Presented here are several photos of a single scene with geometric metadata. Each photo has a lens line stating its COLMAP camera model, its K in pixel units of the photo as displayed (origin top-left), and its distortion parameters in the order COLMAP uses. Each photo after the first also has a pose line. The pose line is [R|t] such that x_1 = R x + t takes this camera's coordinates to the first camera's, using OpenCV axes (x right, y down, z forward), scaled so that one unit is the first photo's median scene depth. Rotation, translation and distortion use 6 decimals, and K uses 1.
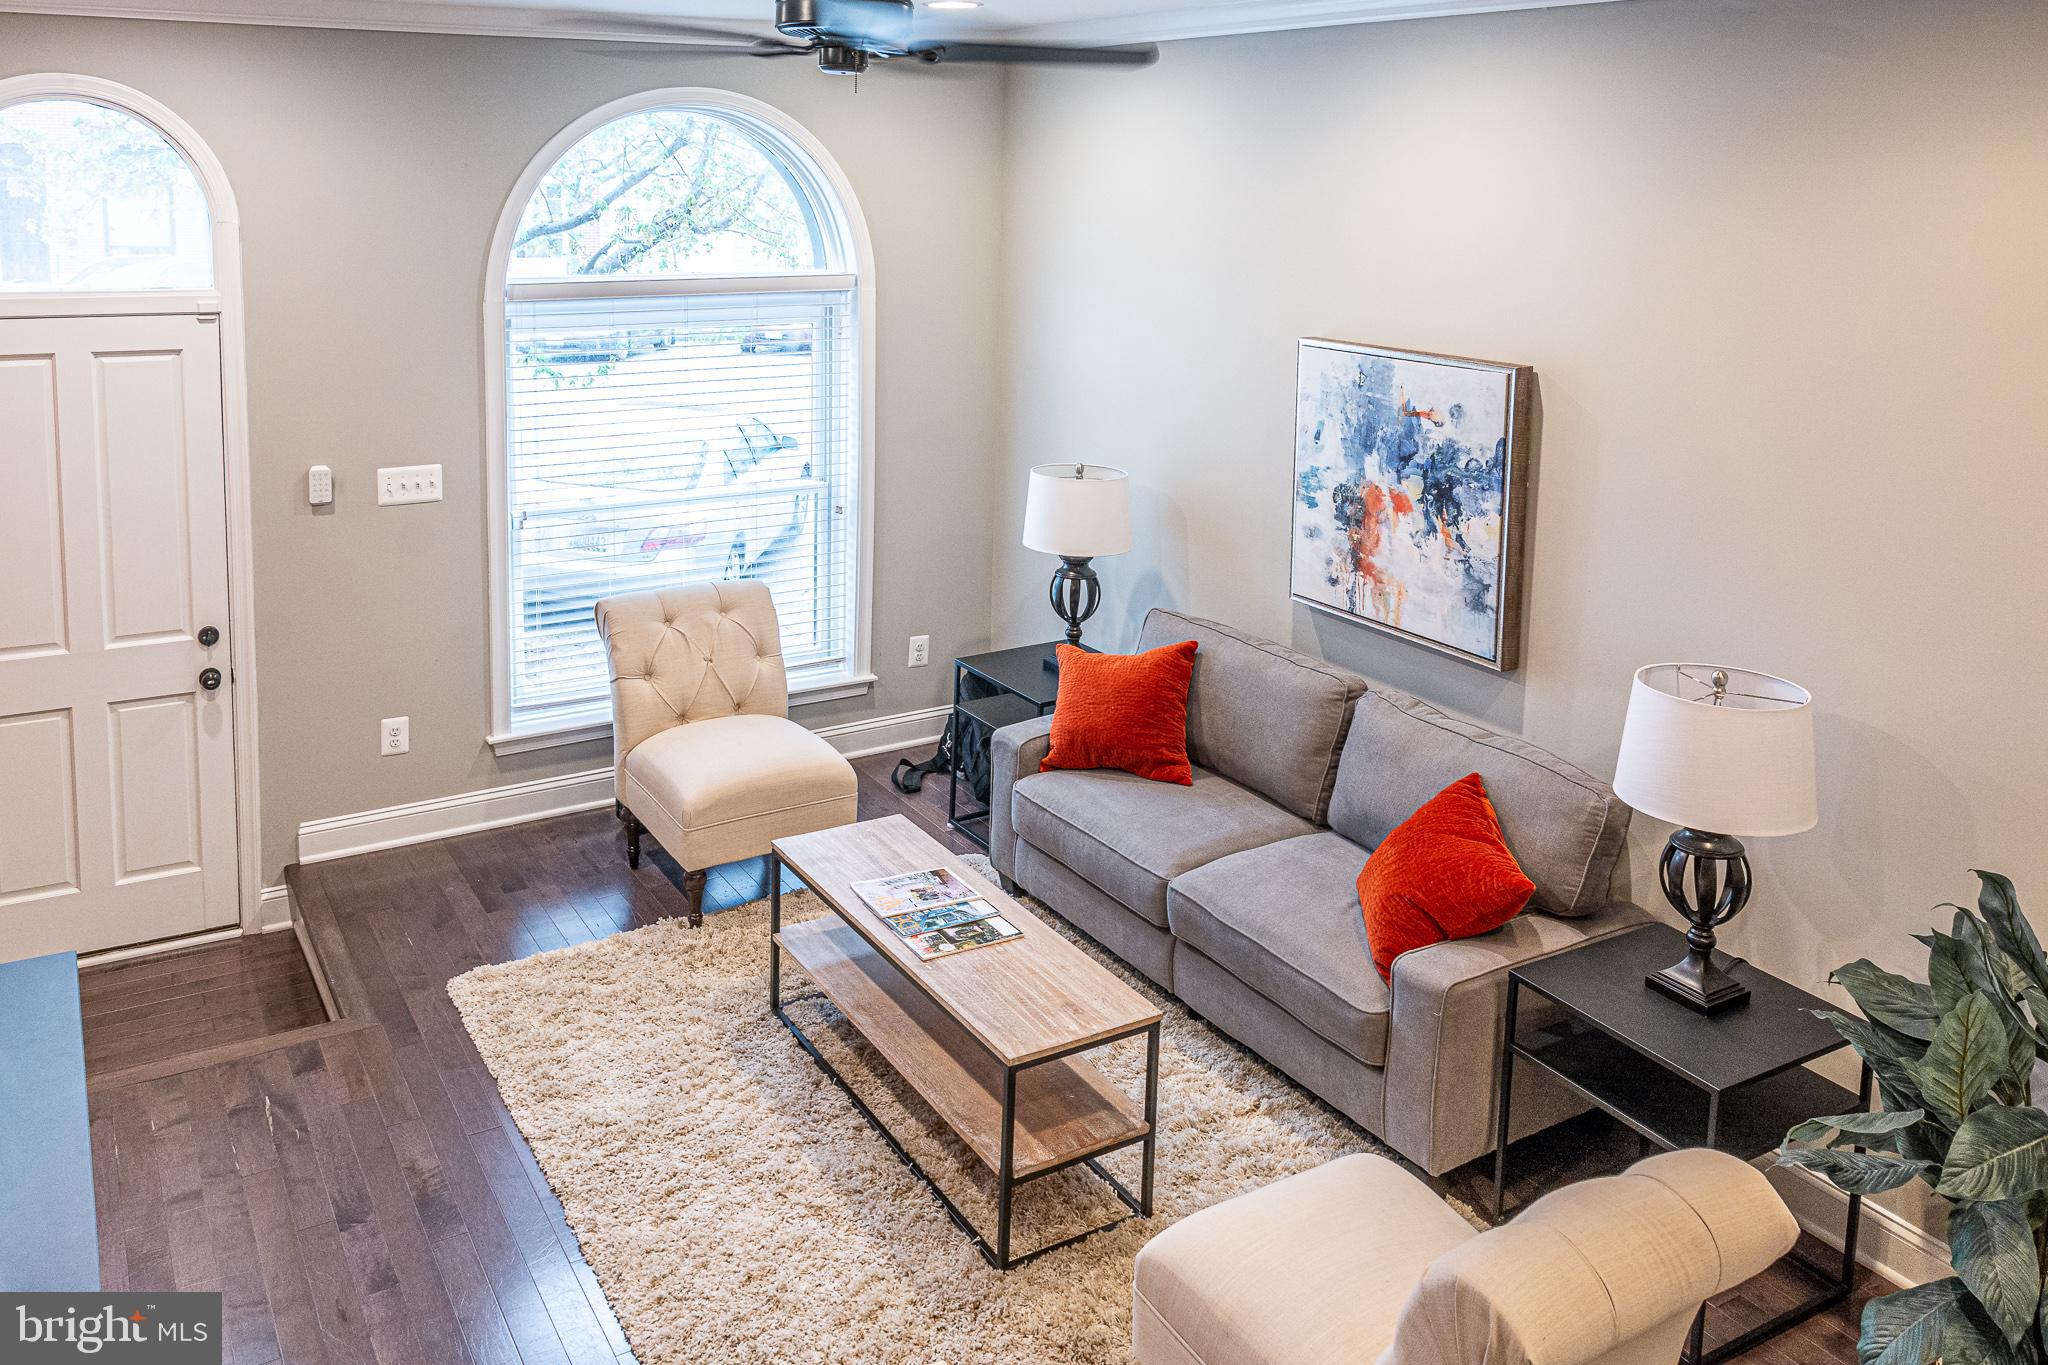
lens RADIAL K [[1499.7, 0, 916.8], [0, 1499.7, 355.9], [0, 0, 1]] dist [-0.002817, -0.004770]
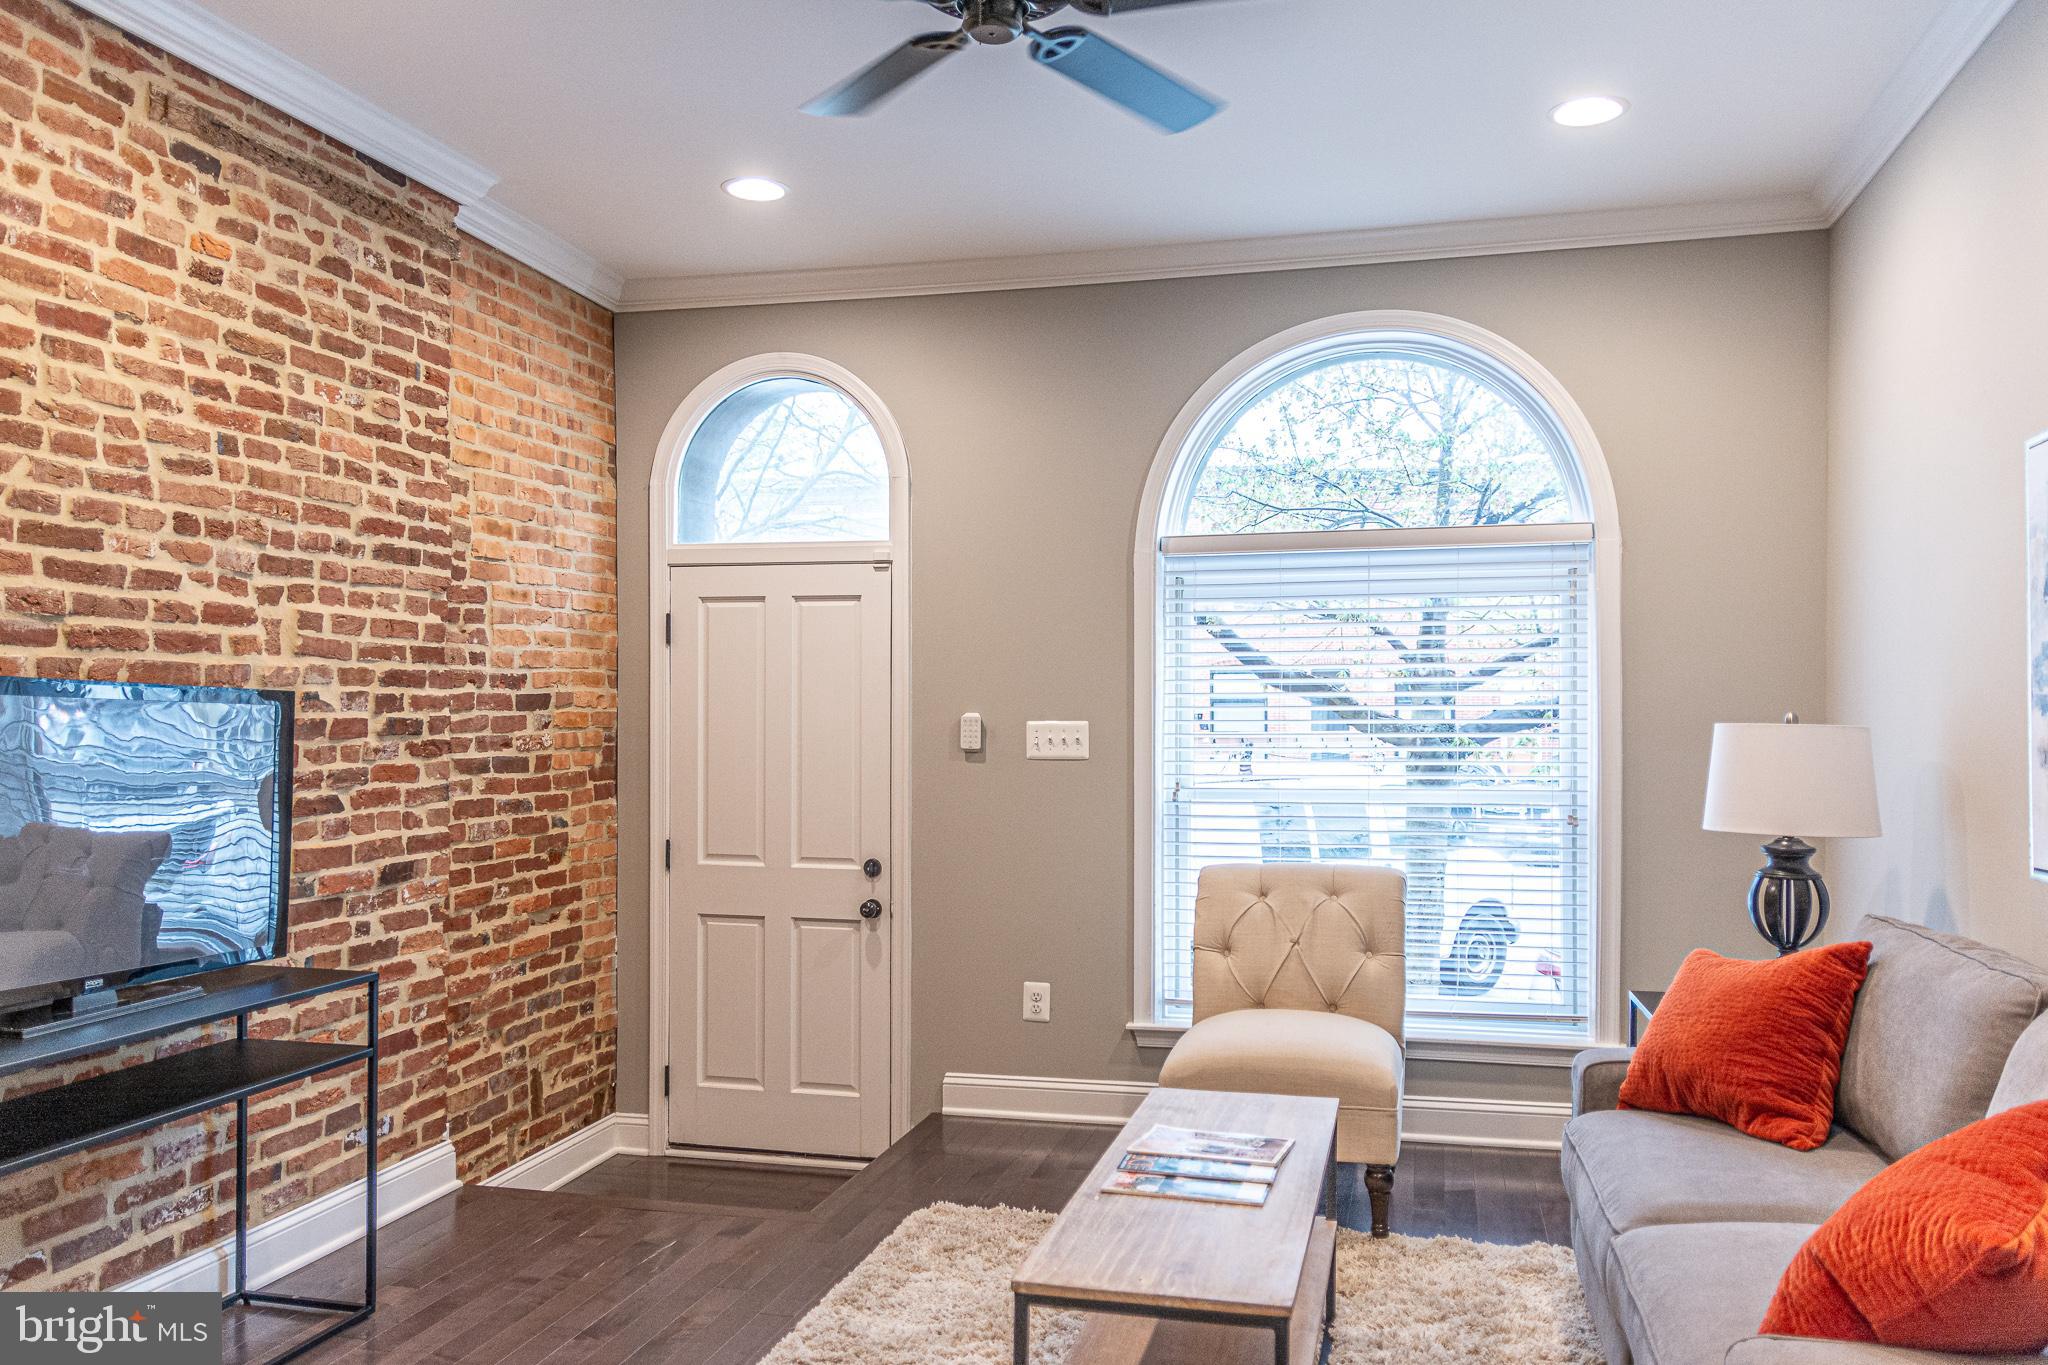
lens RADIAL K [[1506.8, 0, 1100.0], [0, 1506.8, 717.6], [0, 0, 1]] dist [0.005725, -0.014236]
pose [[0.757241, -0.012487, -0.653016, 0.340363], [-0.061153, 0.994070, -0.089922, 0.165494], [0.650266, 0.108026, 0.751987, 0.290506]]
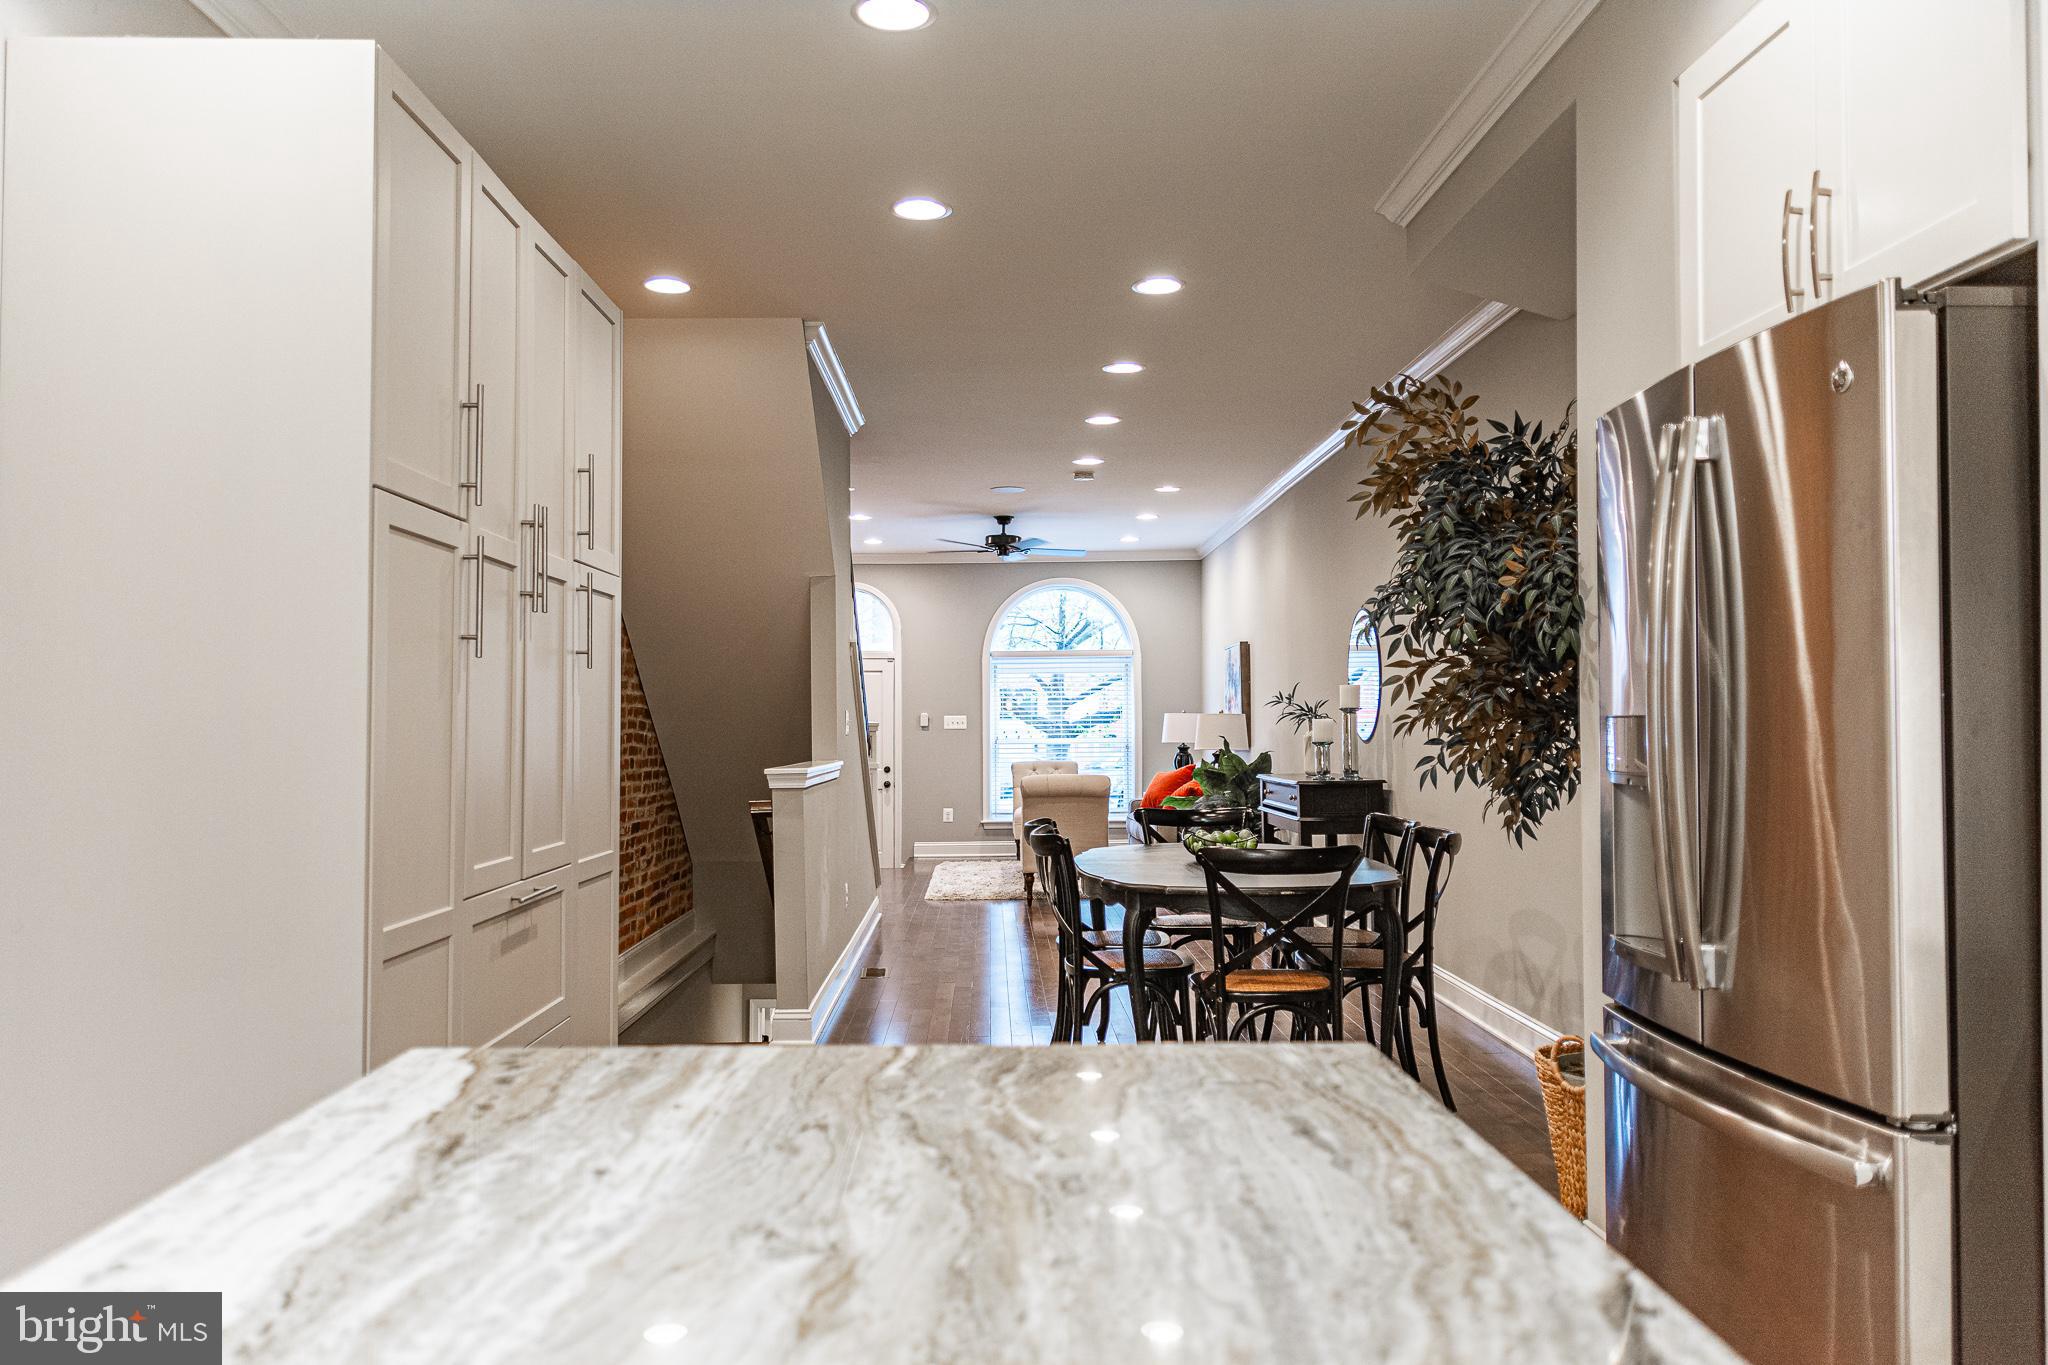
lens RADIAL K [[1506.8, 0, 1025.8], [0, 1506.8, 679.9], [0, 0, 1]] dist [0.005725, -0.014236]
pose [[0.895600, -0.033835, -0.443572, 1.073081], [-0.030134, 0.990199, -0.136374, 0.403276], [0.443839, 0.135503, 0.885802, -1.500092]]
